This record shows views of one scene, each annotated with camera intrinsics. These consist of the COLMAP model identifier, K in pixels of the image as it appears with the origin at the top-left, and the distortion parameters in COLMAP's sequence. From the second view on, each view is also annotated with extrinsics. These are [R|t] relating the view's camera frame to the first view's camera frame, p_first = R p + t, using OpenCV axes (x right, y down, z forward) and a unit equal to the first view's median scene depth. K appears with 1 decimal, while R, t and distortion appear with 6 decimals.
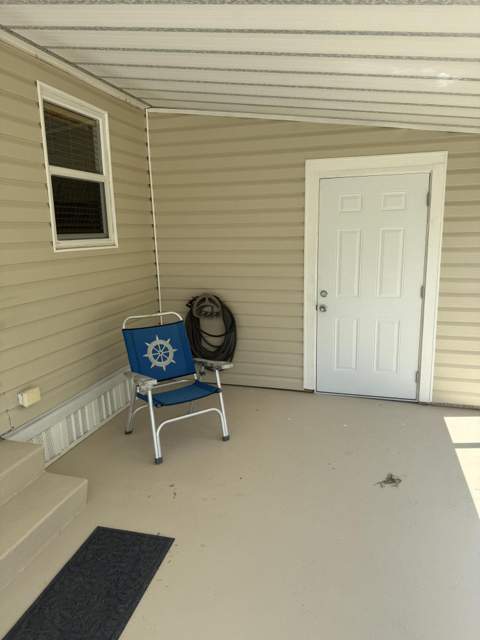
lens RADIAL K [[449.8, 0, 241.8], [0, 449.8, 321.0], [0, 0, 1]] dist [0.031456, -0.055333]
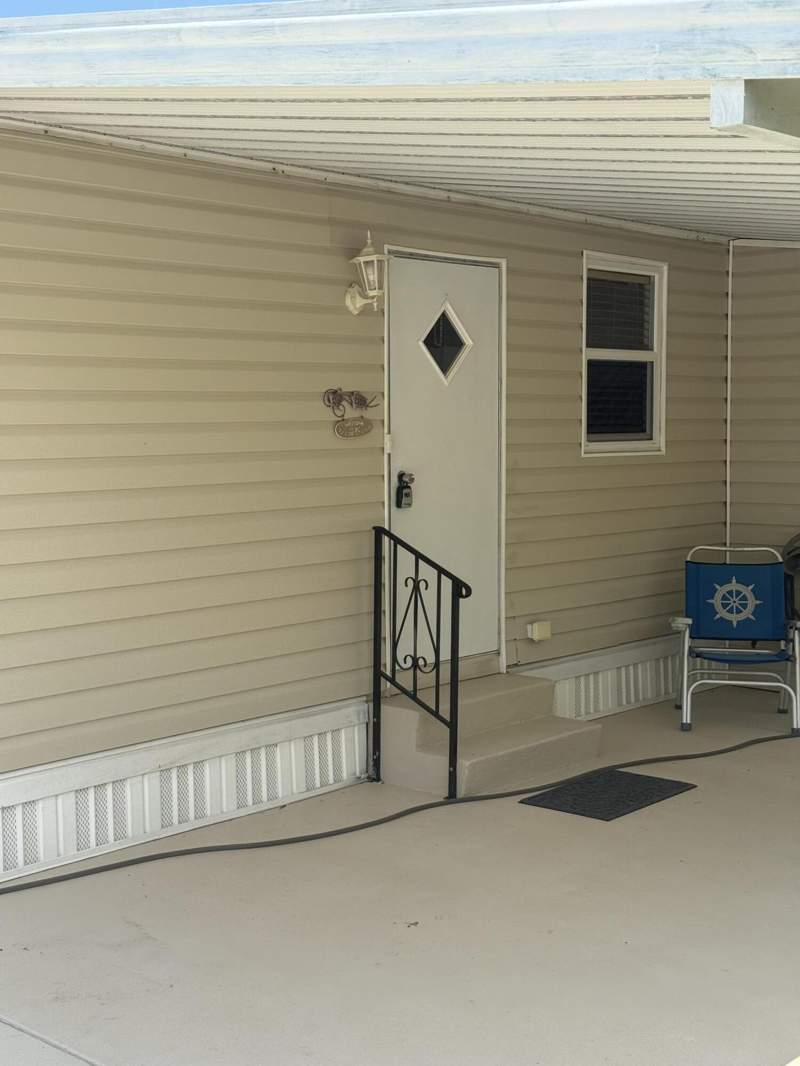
lens RADIAL K [[1507.7, 0, 398.6], [0, 1507.7, 537.3], [0, 0, 1]] dist [0.001277, 0.000000]
pose [[0.895522, 0.056456, -0.441422, 0.403253], [-0.106942, 0.990154, -0.090319, 0.223822], [0.431977, 0.128090, 0.892742, -1.268544]]
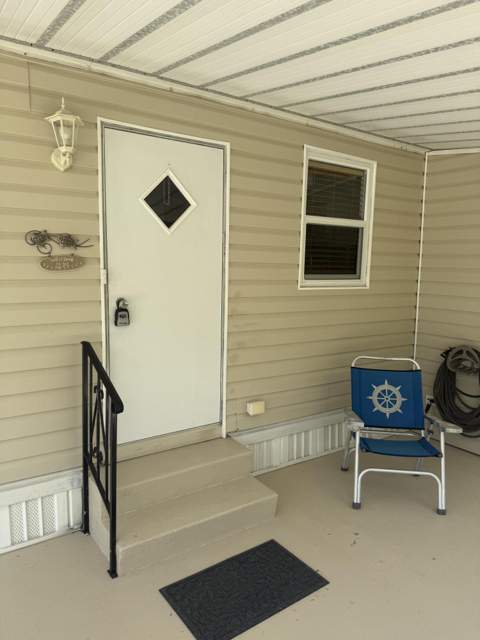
lens RADIAL K [[449.8, 0, 235.1], [0, 449.8, 321.3], [0, 0, 1]] dist [0.031456, -0.055333]
pose [[0.757113, 0.117260, -0.642674, 0.182880], [-0.167423, 0.985732, -0.017383, -0.022269], [0.631466, 0.120760, 0.765942, 0.028797]]
